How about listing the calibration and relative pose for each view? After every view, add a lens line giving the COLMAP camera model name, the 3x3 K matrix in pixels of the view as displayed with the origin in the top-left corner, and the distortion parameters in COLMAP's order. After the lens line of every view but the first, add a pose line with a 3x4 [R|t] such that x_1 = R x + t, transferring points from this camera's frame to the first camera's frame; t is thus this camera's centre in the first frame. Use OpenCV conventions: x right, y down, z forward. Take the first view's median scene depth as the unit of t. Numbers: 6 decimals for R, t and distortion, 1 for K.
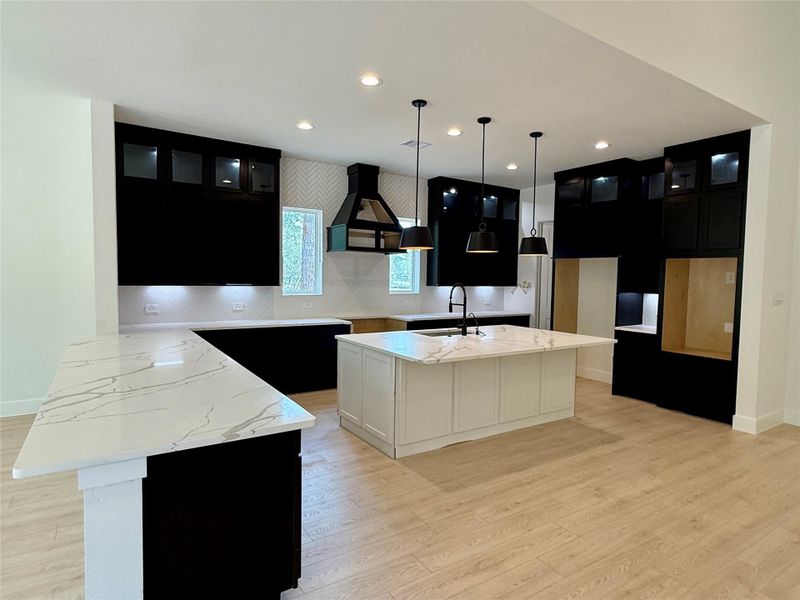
lens RADIAL K [[456.0, 0, 397.8], [0, 456.0, 302.9], [0, 0, 1]] dist [0.000402, -0.000525]
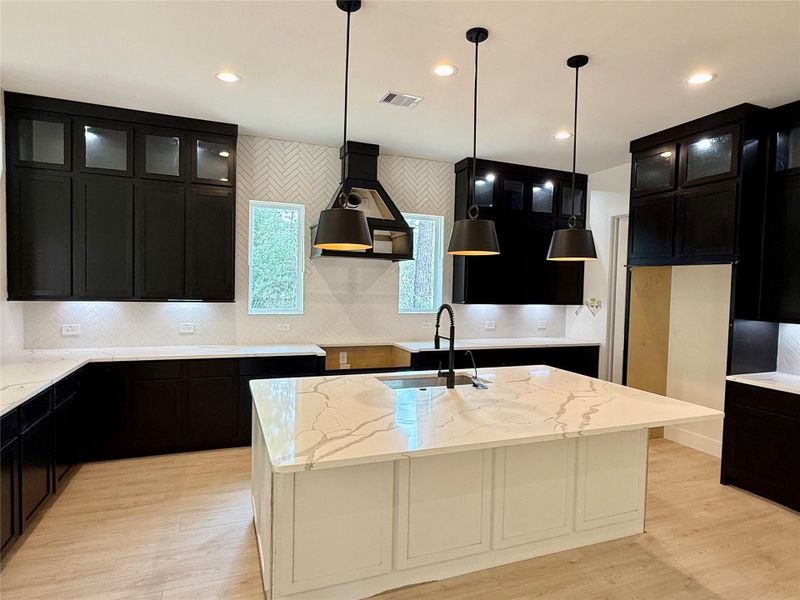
lens RADIAL K [[456.0, 0, 401.1], [0, 456.0, 304.0], [0, 0, 1]] dist [0.000402, -0.000525]
pose [[0.980531, 0.014317, -0.195844, 0.177023], [-0.018712, 0.999613, -0.020607, -0.026069], [0.195473, 0.023871, 0.980419, 0.329546]]
